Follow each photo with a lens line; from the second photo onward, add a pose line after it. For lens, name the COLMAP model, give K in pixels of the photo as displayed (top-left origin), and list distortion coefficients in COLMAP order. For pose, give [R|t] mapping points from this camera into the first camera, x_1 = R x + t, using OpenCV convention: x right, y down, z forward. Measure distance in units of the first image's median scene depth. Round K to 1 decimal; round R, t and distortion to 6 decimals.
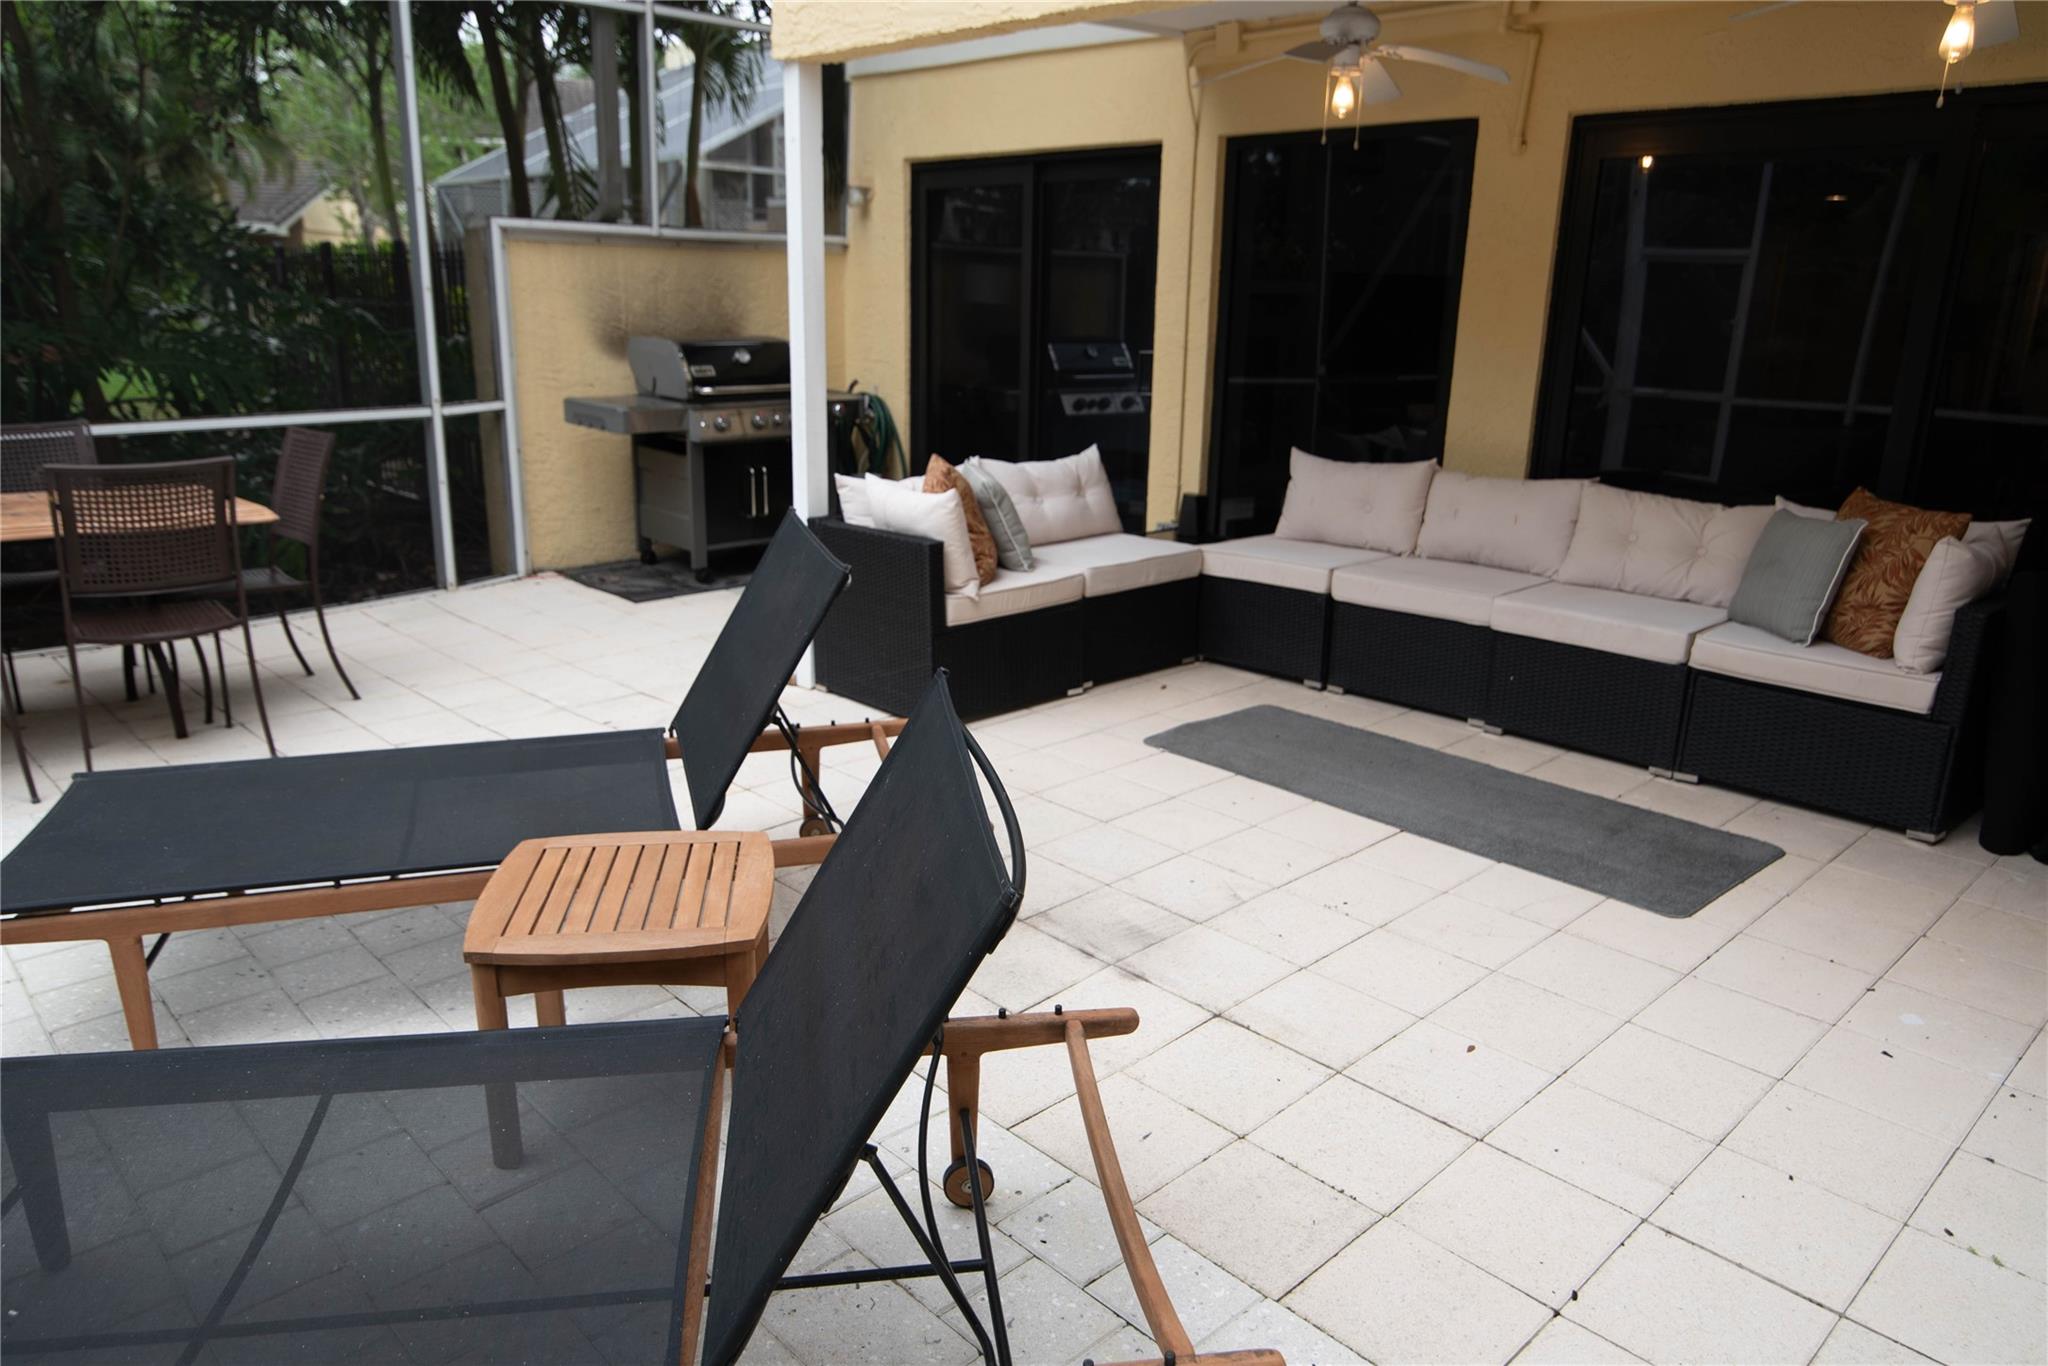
lens RADIAL K [[1390.0, 0, 1024.0], [0, 1390.0, 683.0], [0, 0, 1]] dist [0.000979, 0.003308]
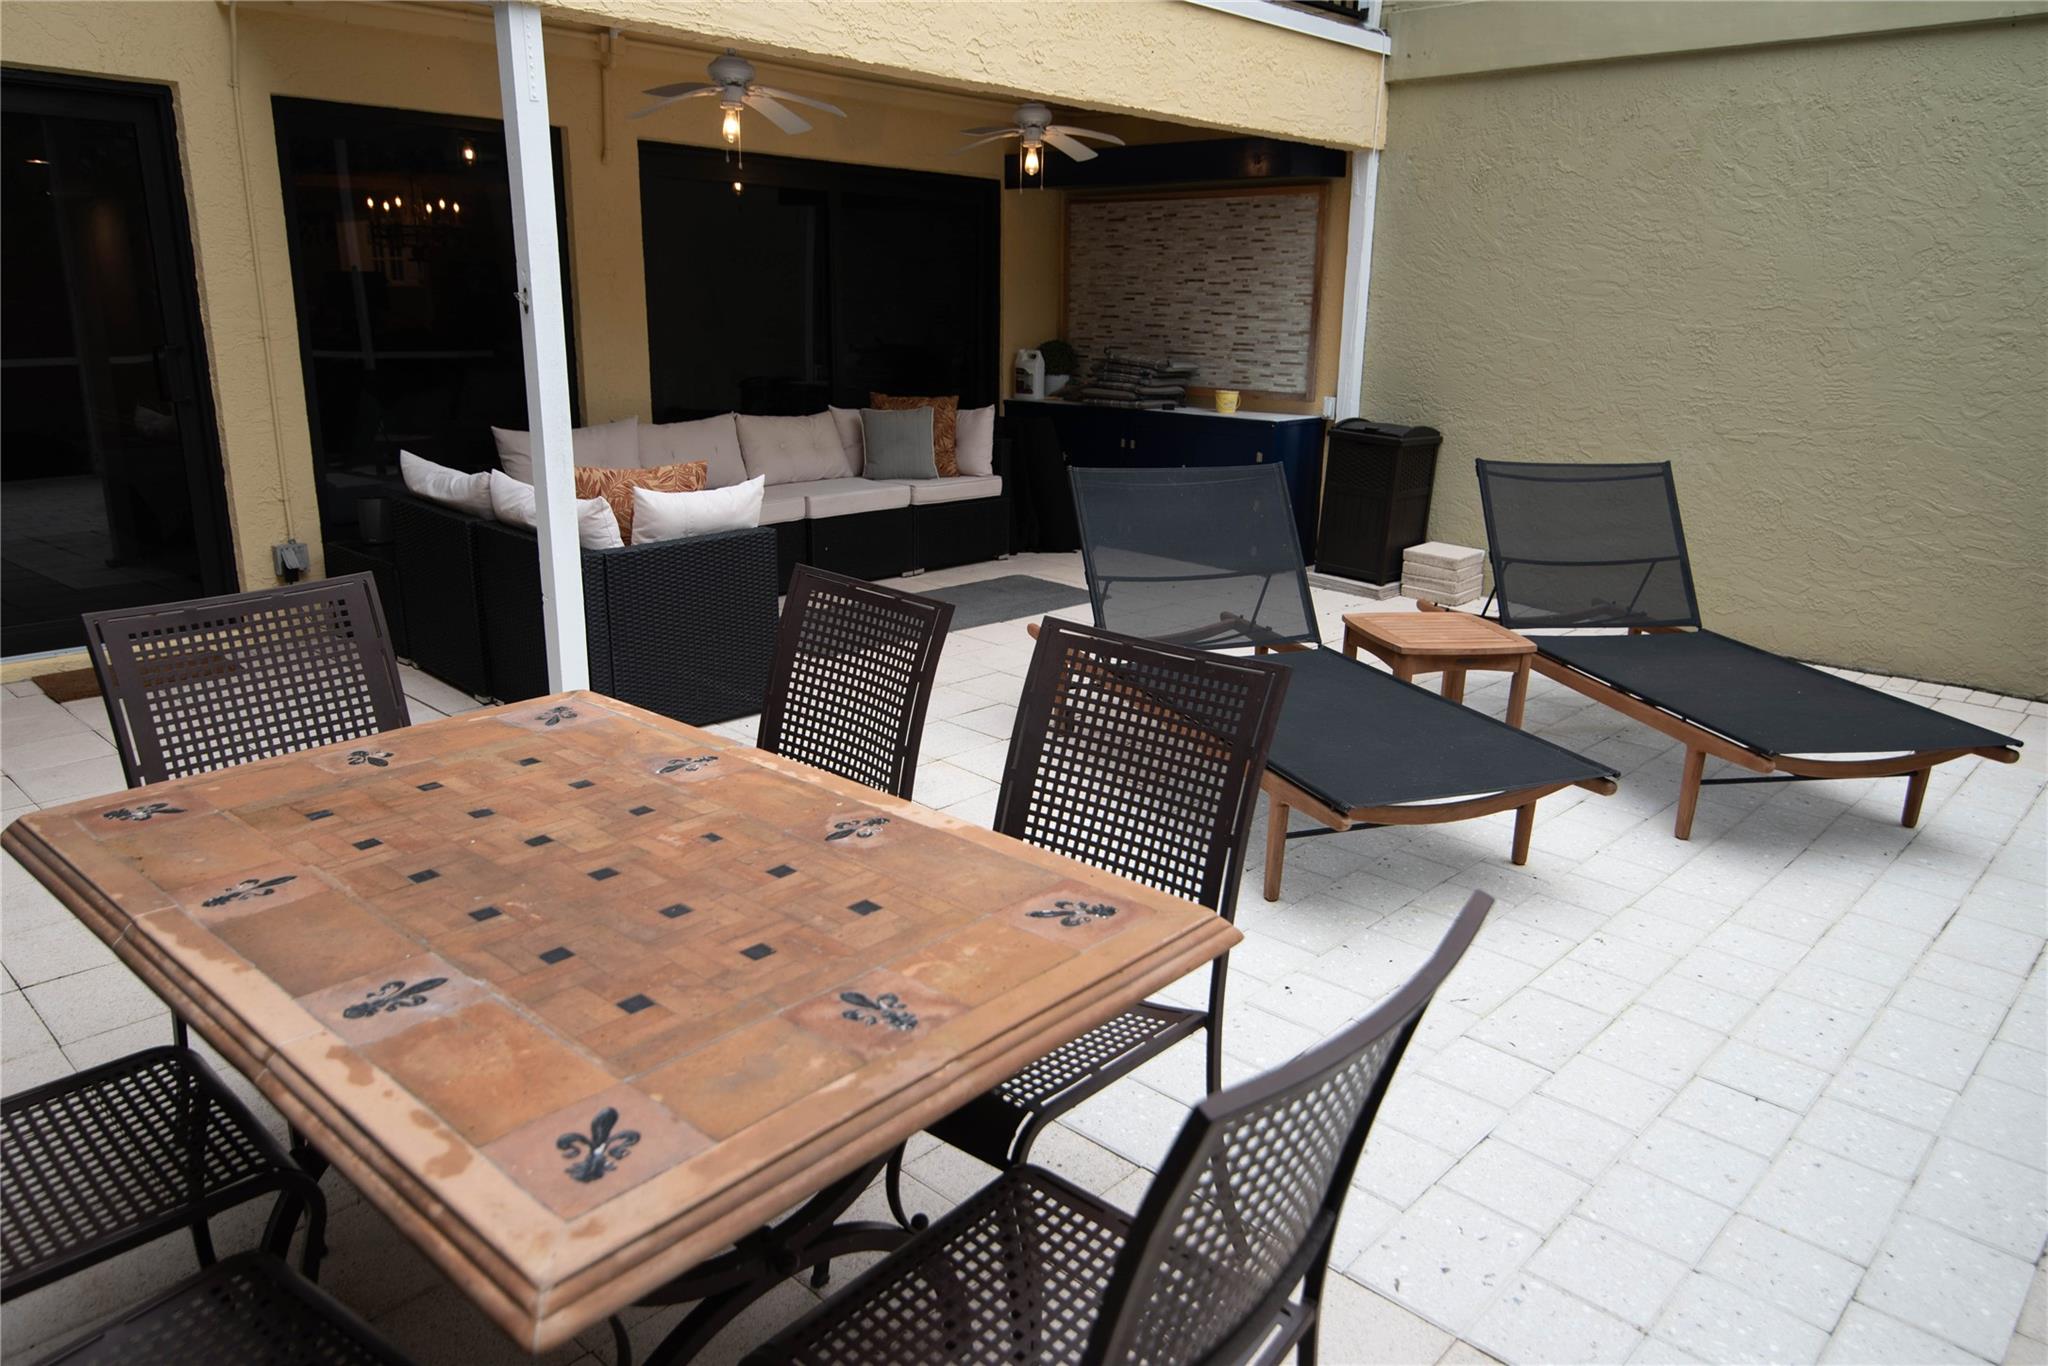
lens RADIAL K [[1410.9, 0, 1028.7], [0, 1410.9, 692.1], [0, 0, 1]] dist [-0.005487, 0.002656]
pose [[-0.071430, -0.285868, 0.955603, -0.977503], [0.248022, 0.922869, 0.294615, -0.217019], [-0.966117, 0.258055, 0.004981, 0.729323]]
